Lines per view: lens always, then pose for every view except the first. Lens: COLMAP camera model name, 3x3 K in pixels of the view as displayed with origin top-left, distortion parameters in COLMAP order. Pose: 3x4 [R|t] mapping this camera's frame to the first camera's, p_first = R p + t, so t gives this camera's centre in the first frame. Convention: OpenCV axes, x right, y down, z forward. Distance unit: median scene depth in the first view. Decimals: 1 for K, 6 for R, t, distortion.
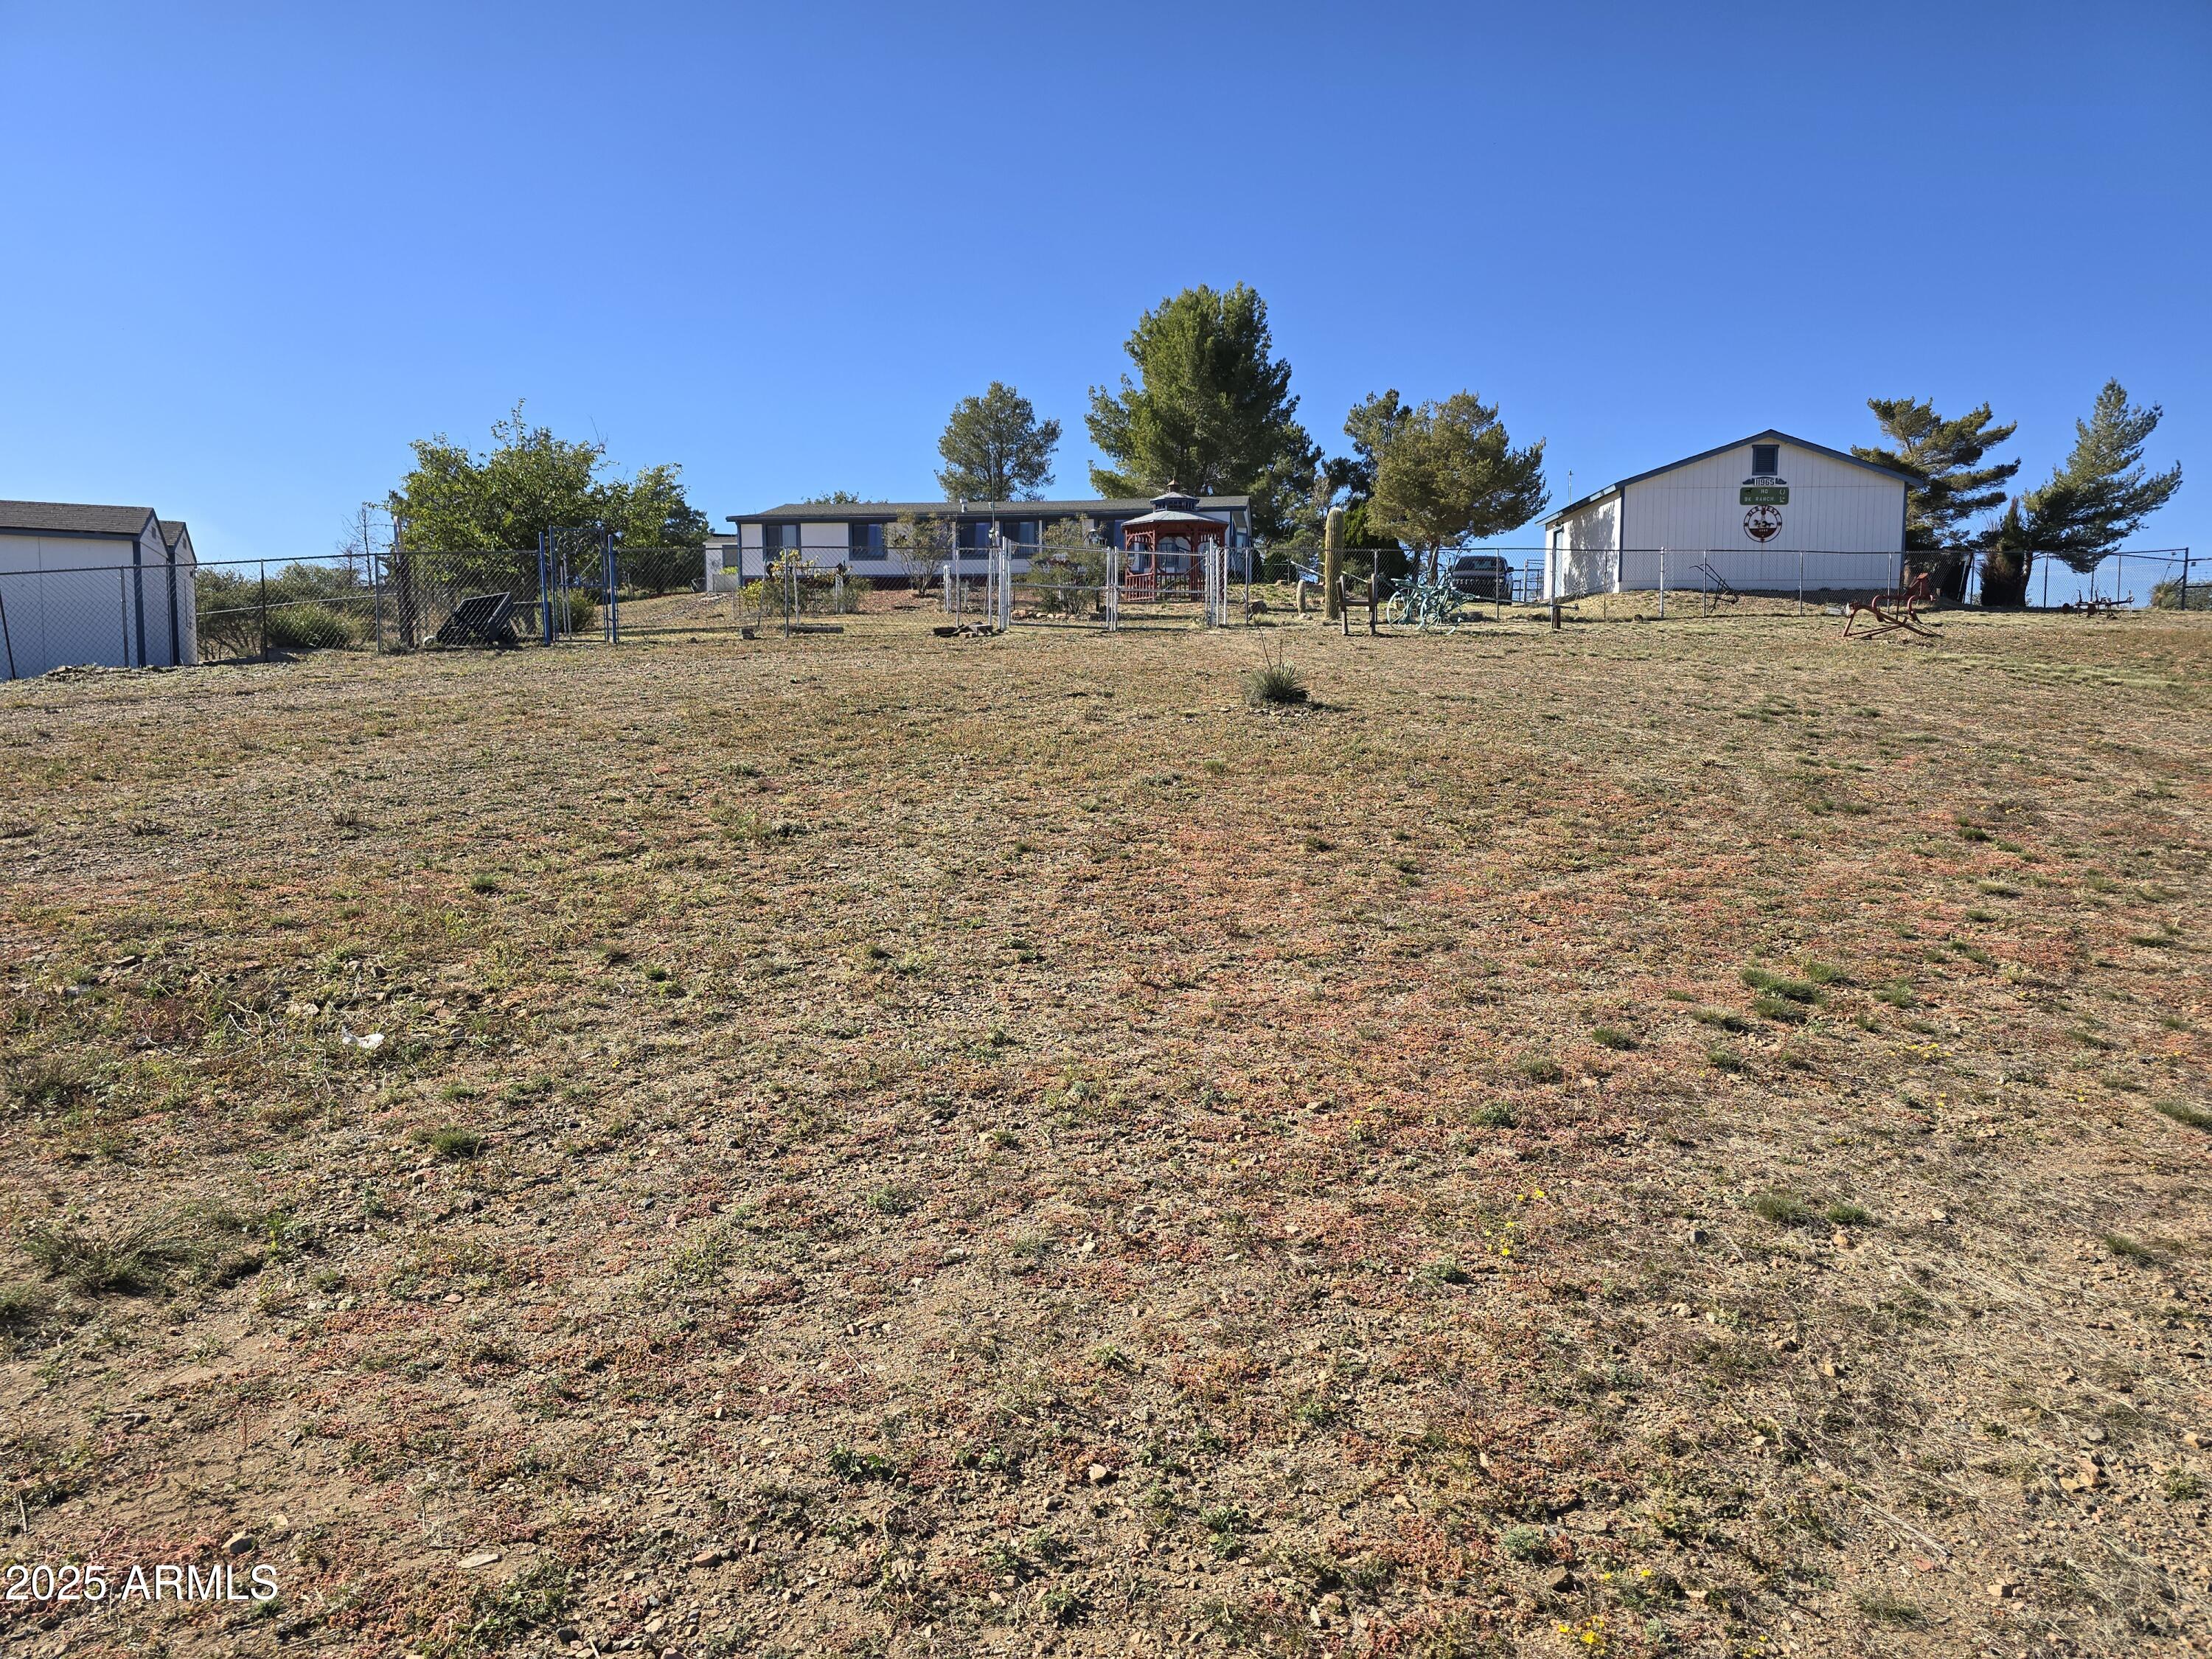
lens RADIAL K [[1487.3, 0, 1106.1], [0, 1487.3, 821.6], [0, 0, 1]] dist [0.060546, -0.056510]
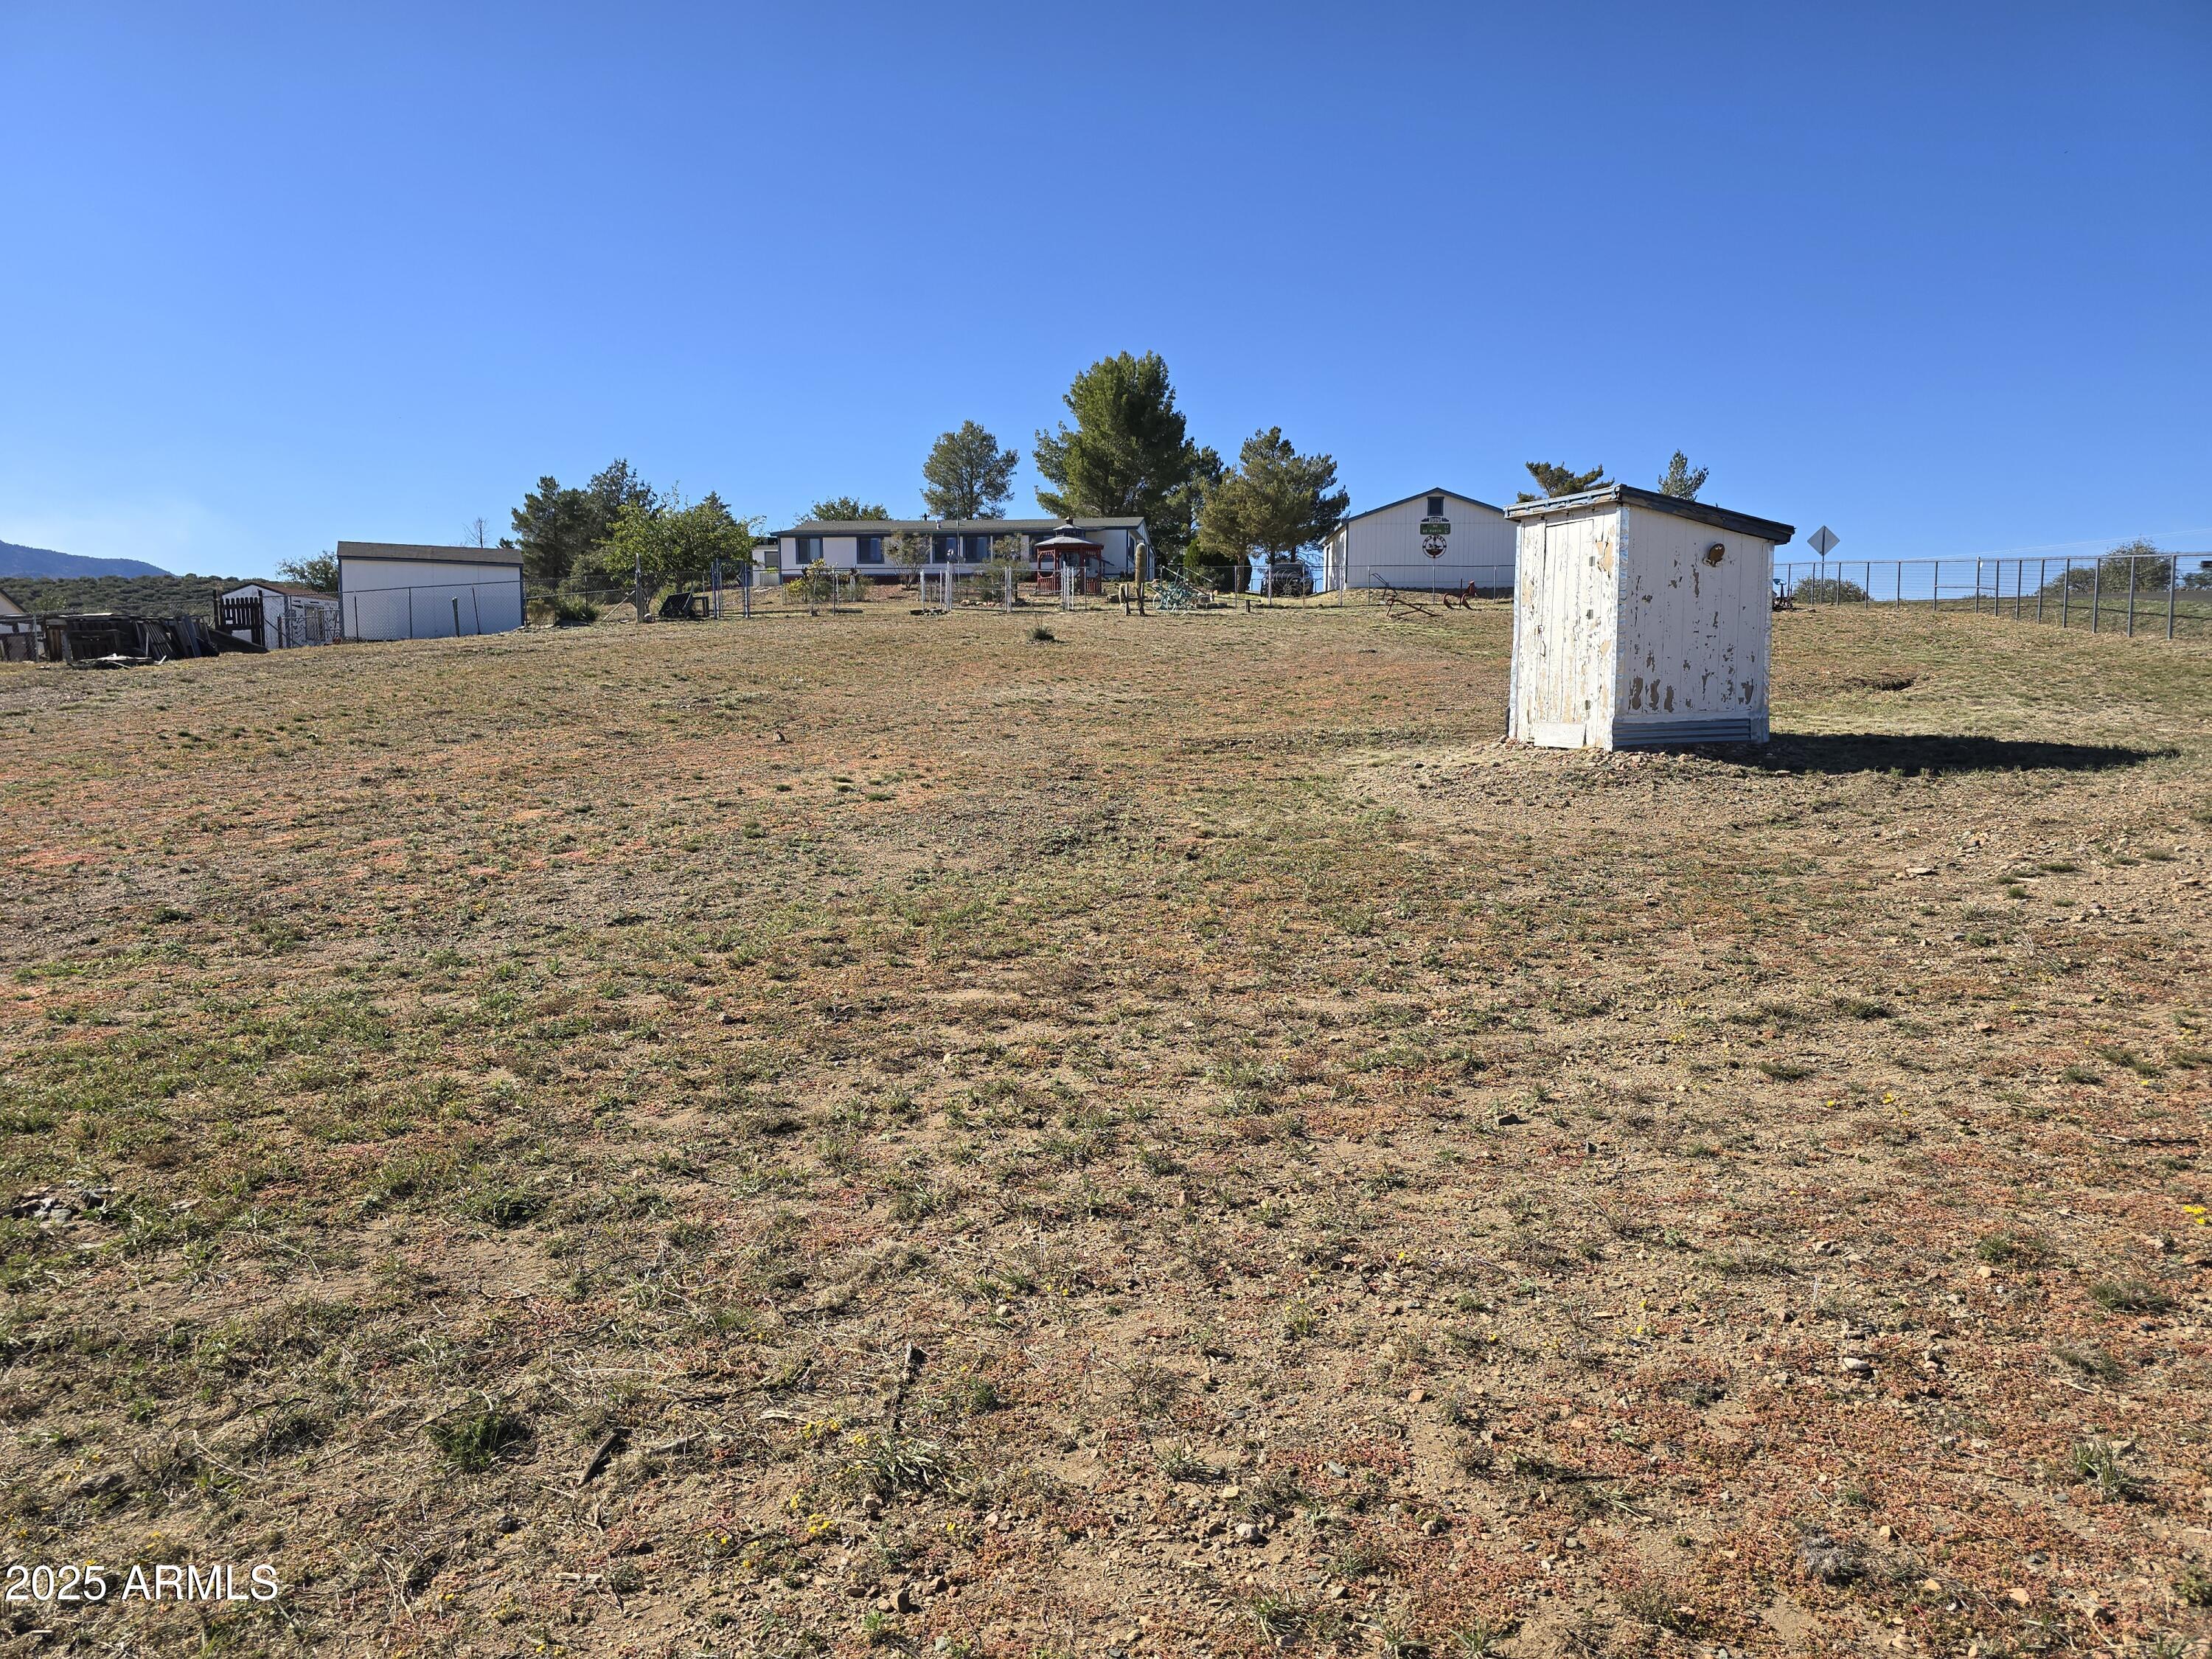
lens RADIAL K [[1487.3, 0, 1099.9], [0, 1487.3, 831.6], [0, 0, 1]] dist [0.060546, -0.056510]
pose [[0.999999, 0.001281, -0.000883, 0.054704], [-0.001267, 0.999867, 0.016264, 0.051292], [0.000904, -0.016263, 0.999867, -0.384531]]
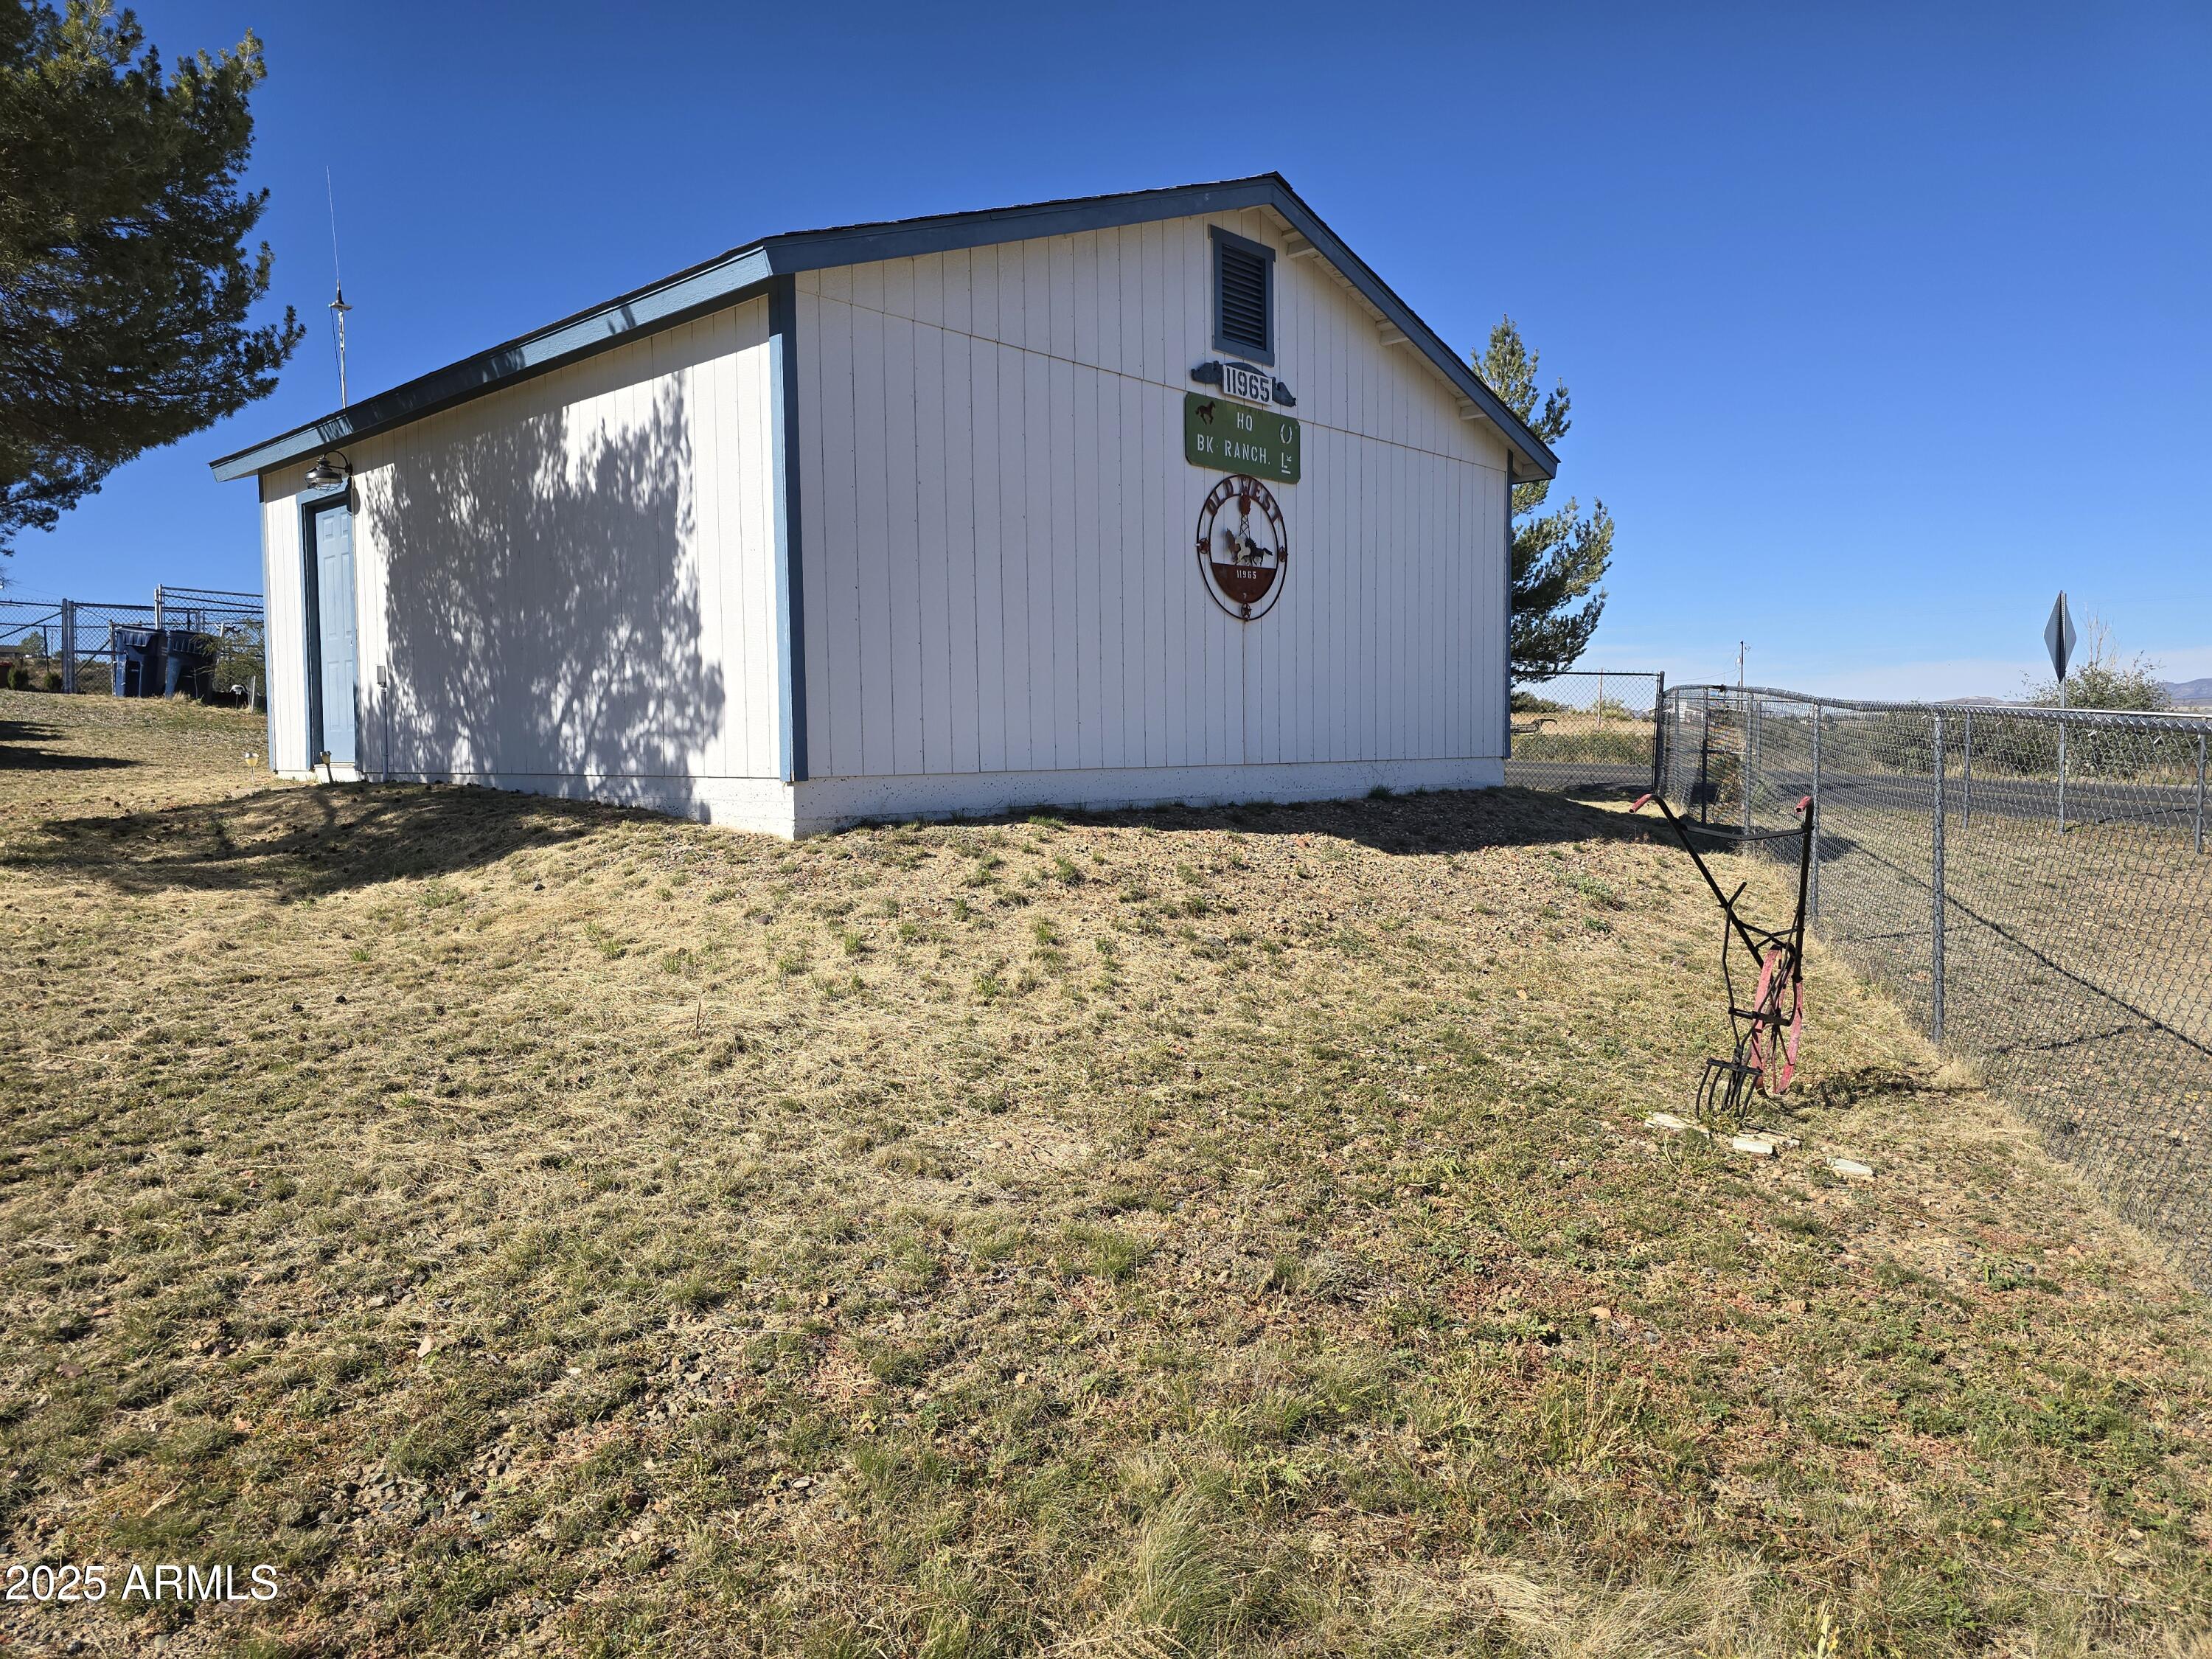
lens RADIAL K [[1487.3, 0, 1096.8], [0, 1487.3, 827.0], [0, 0, 1]] dist [0.060546, -0.056510]
pose [[0.665154, -0.057131, 0.744518, 0.148938], [0.066573, 0.997635, 0.017077, -0.102307], [-0.743733, 0.038206, 0.667384, 0.555081]]
